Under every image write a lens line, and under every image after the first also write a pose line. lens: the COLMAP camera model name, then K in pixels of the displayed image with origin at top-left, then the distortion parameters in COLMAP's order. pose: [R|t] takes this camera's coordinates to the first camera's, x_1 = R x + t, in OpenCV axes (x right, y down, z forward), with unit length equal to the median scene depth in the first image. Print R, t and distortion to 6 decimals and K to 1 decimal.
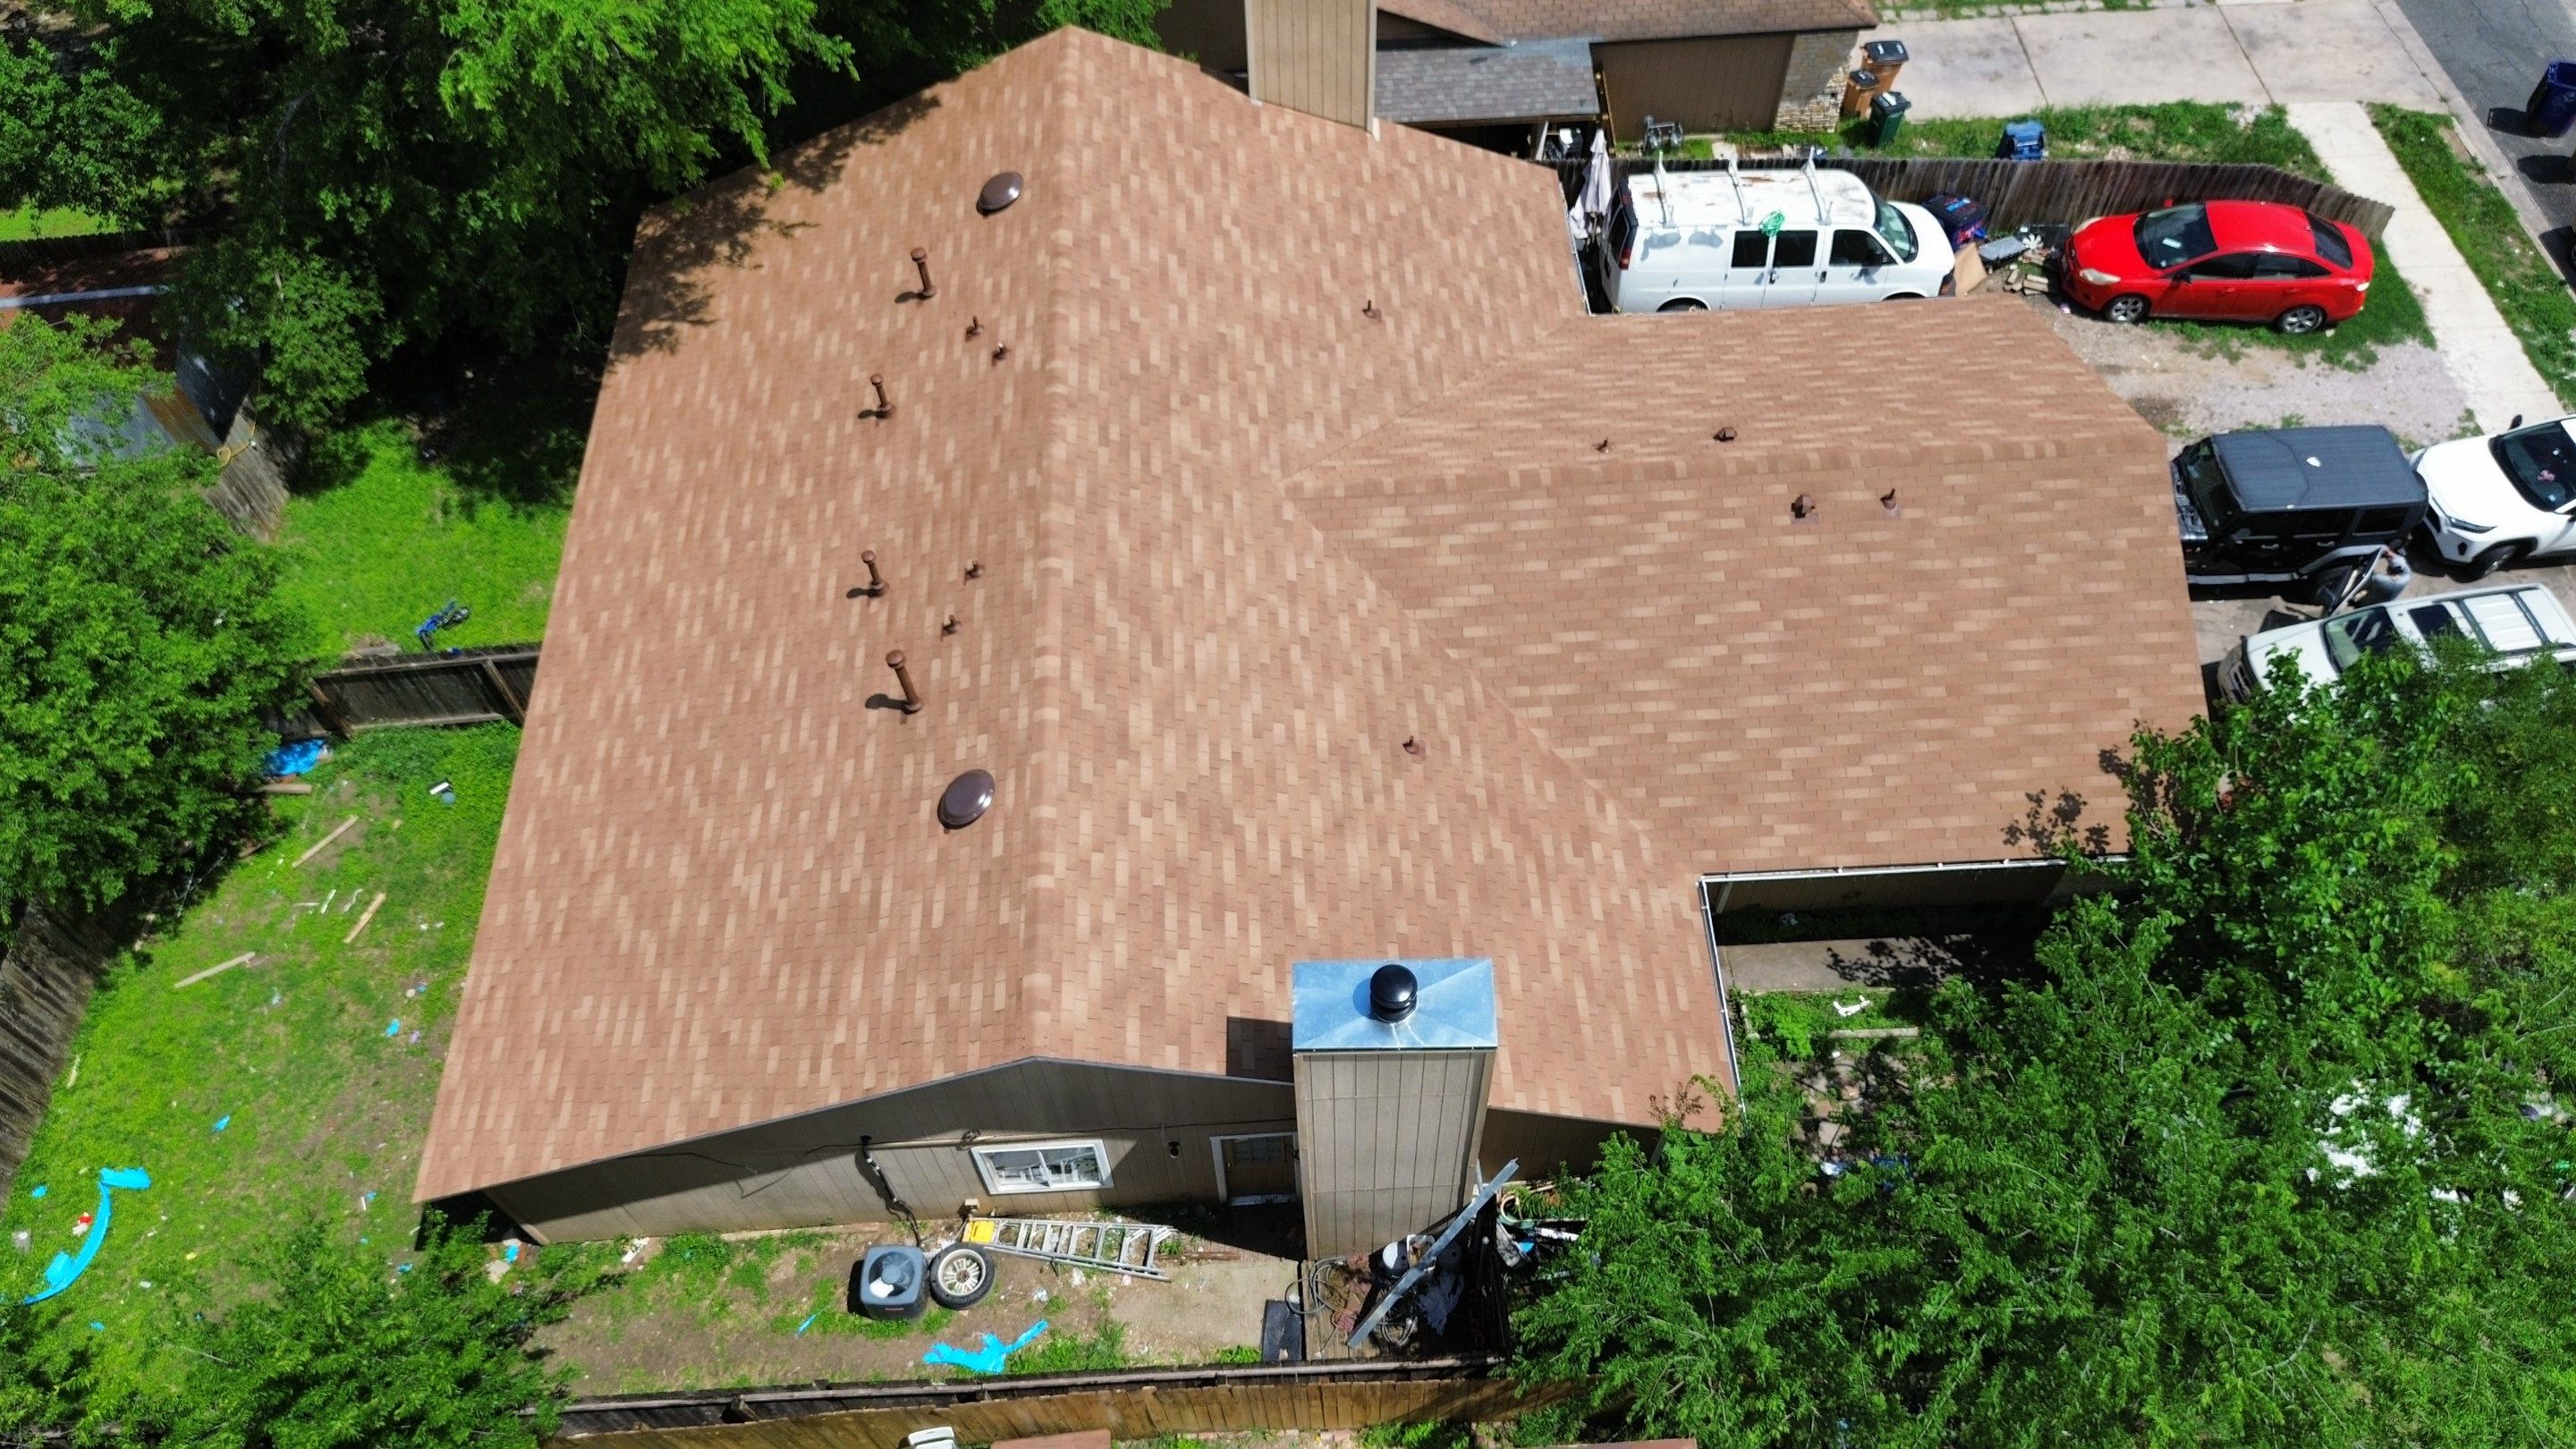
lens RADIAL K [[1830.6, 0, 1288.2], [0, 1830.6, 722.8], [0, 0, 1]] dist [0.067090, -0.069492]
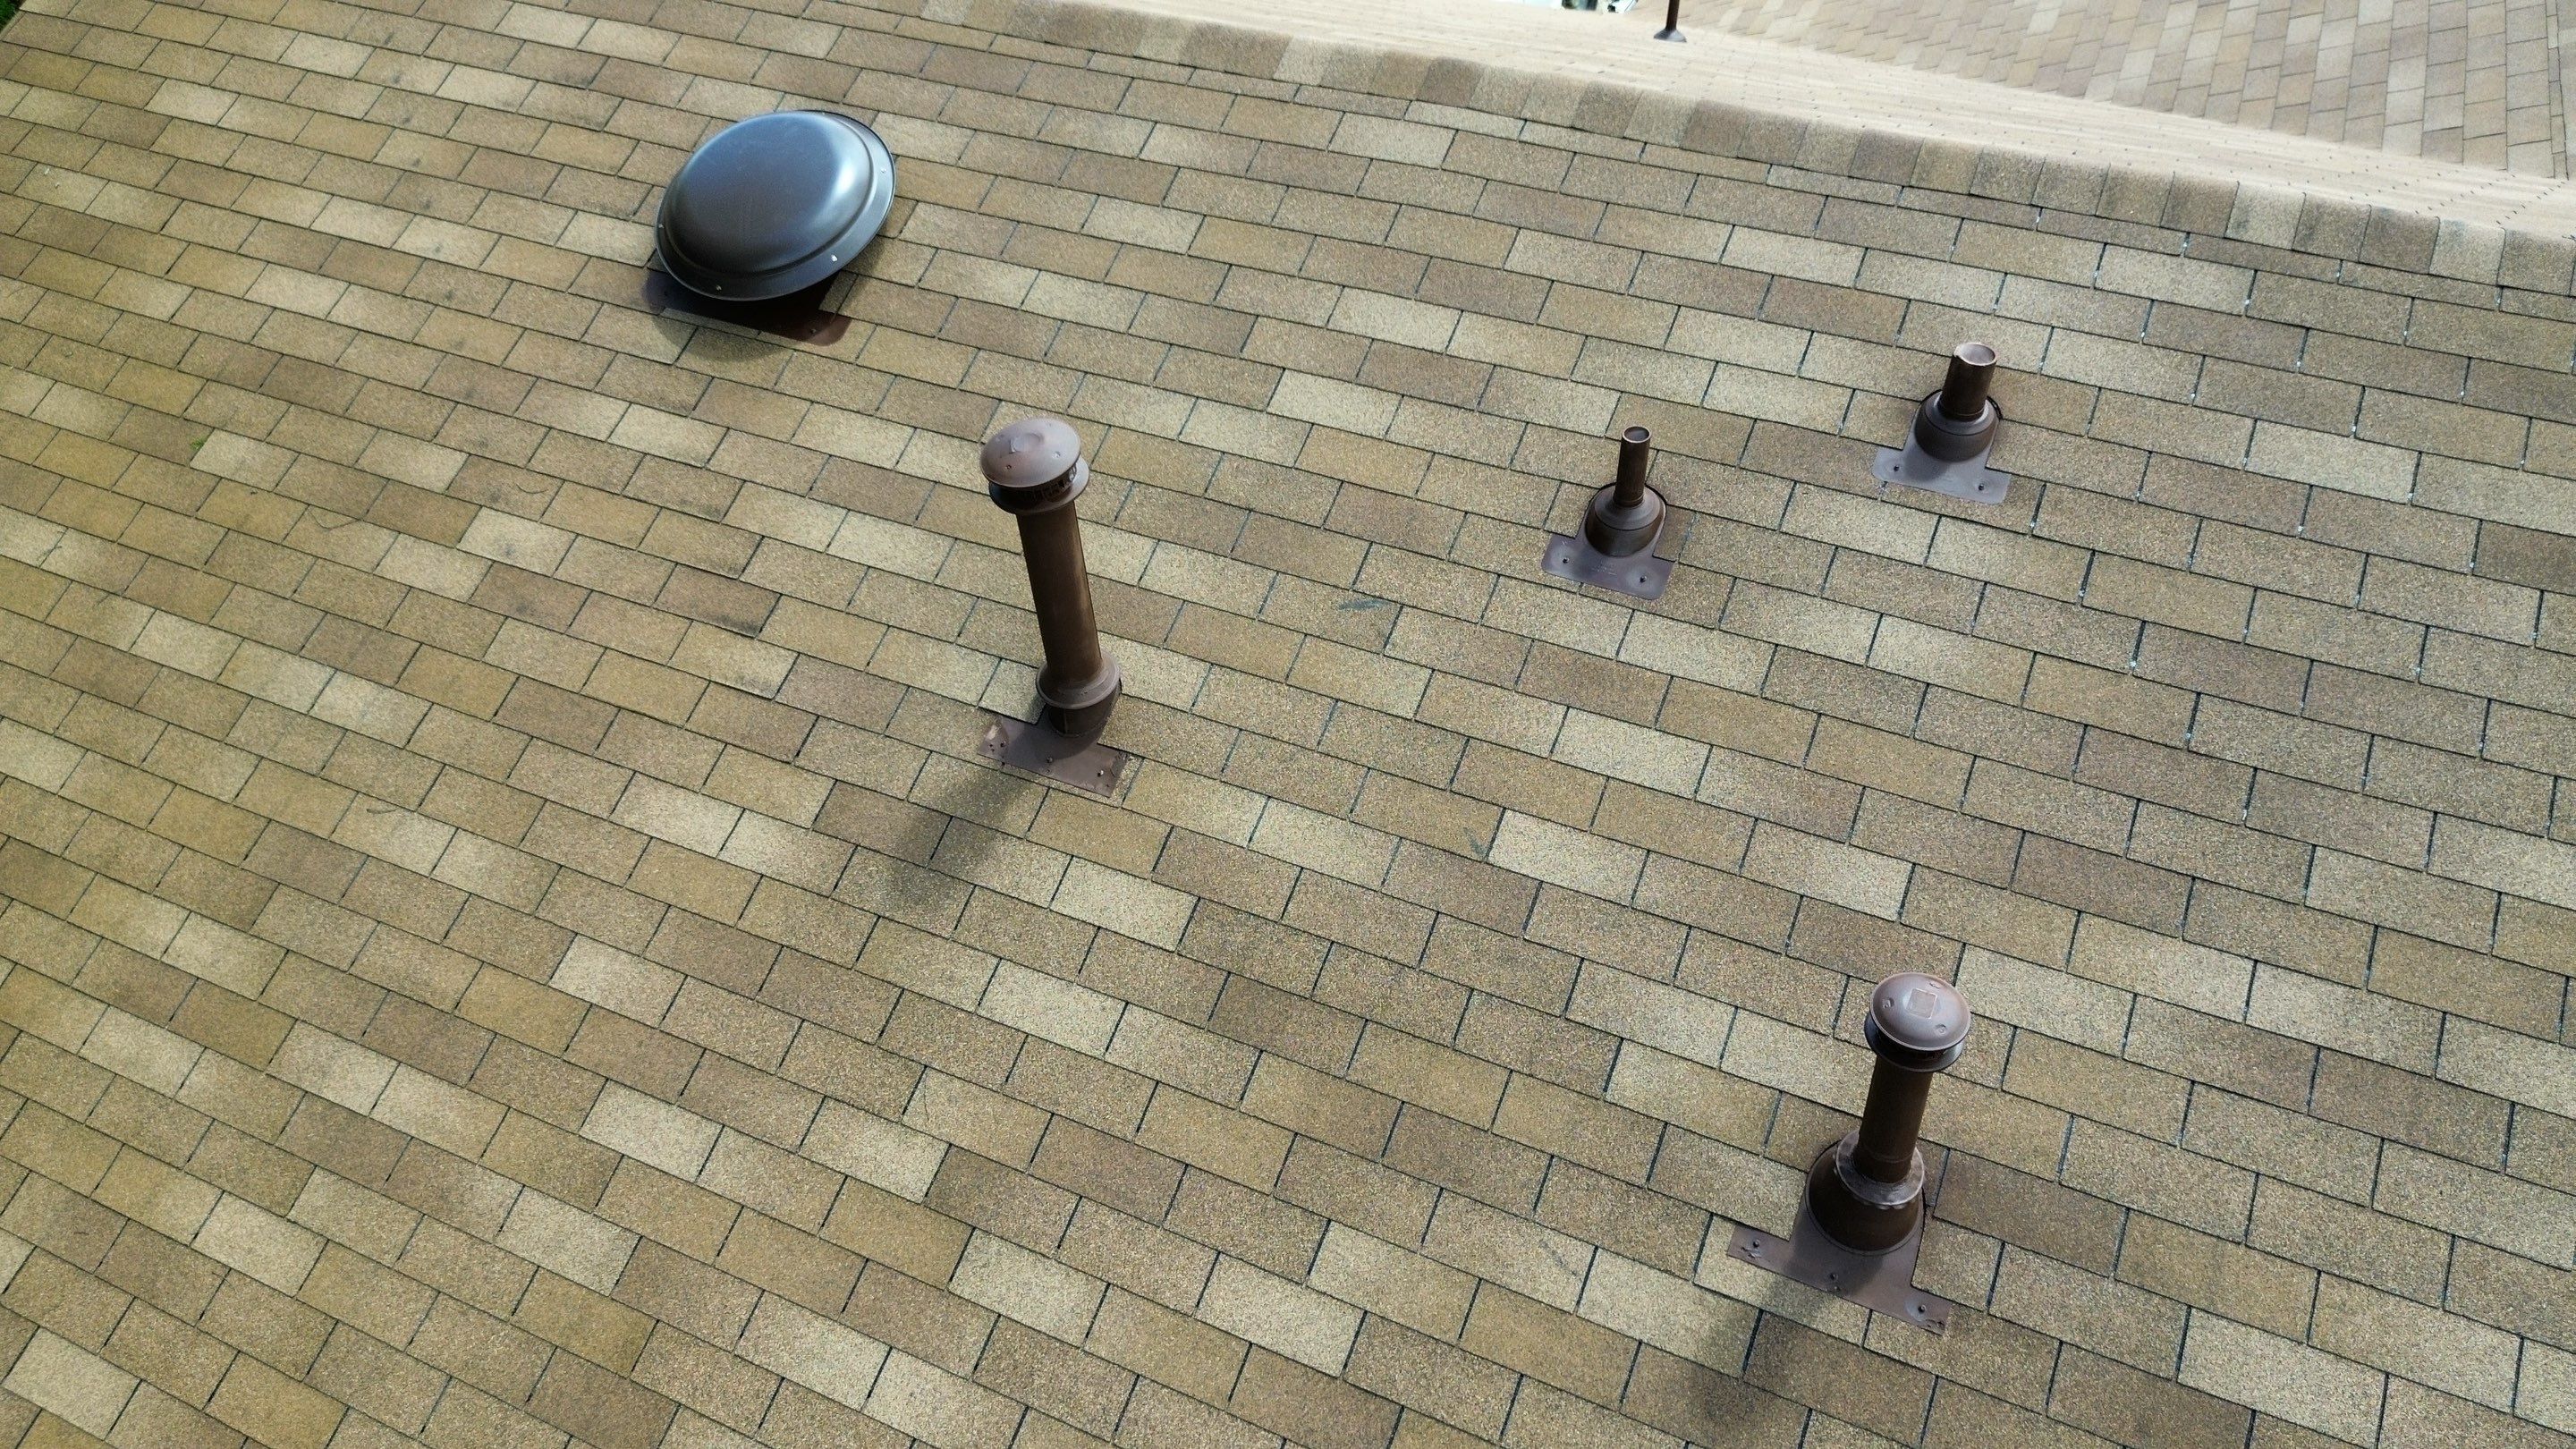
lens RADIAL K [[1830.6, 0, 1284.7], [0, 1830.6, 742.7], [0, 0, 1]] dist [0.067090, -0.069492]
pose [[0.458812, -0.627885, 0.628691, -0.320452], [0.751576, 0.651661, 0.102334, -0.251340], [-0.473947, 0.425557, 0.770893, 0.924322]]
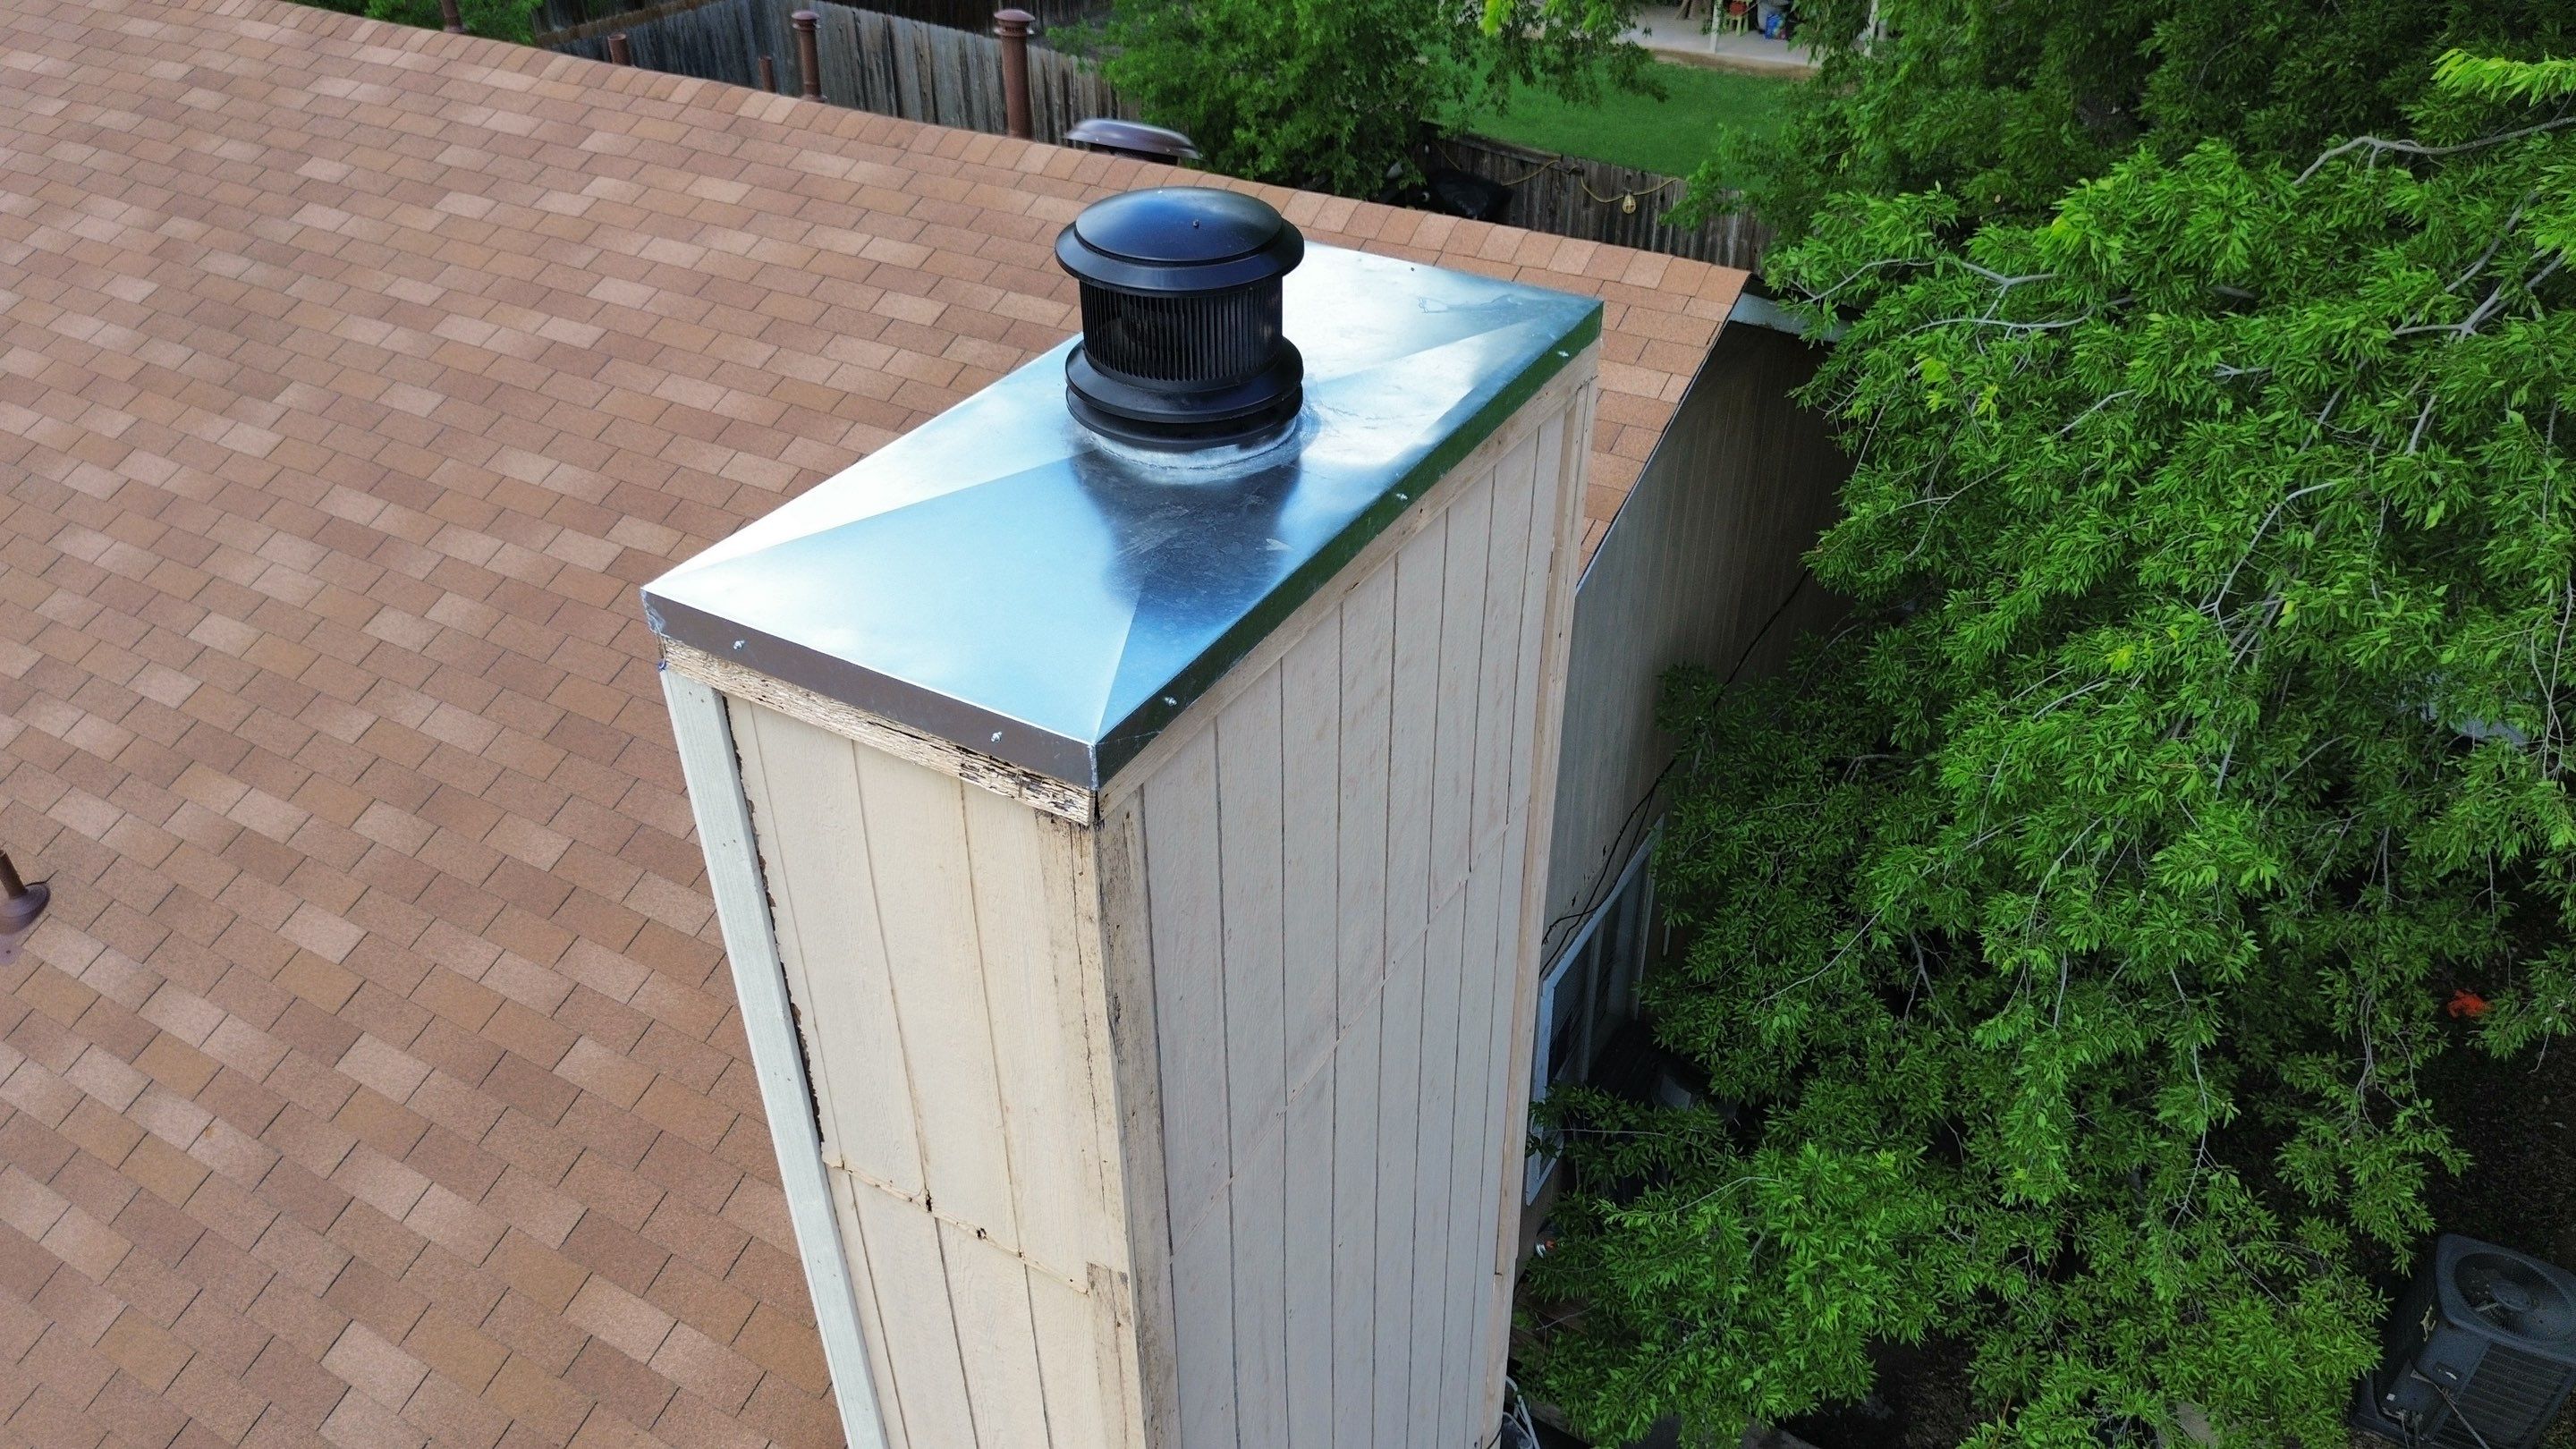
lens RADIAL K [[1830.6, 0, 1282.3], [0, 1830.6, 715.7], [0, 0, 1]] dist [0.067090, -0.069492]
pose [[-0.544078, 0.493581, -0.678495, 0.119796], [-0.680673, 0.213160, 0.700891, -0.571055], [0.490574, 0.843173, 0.219992, 1.123455]]
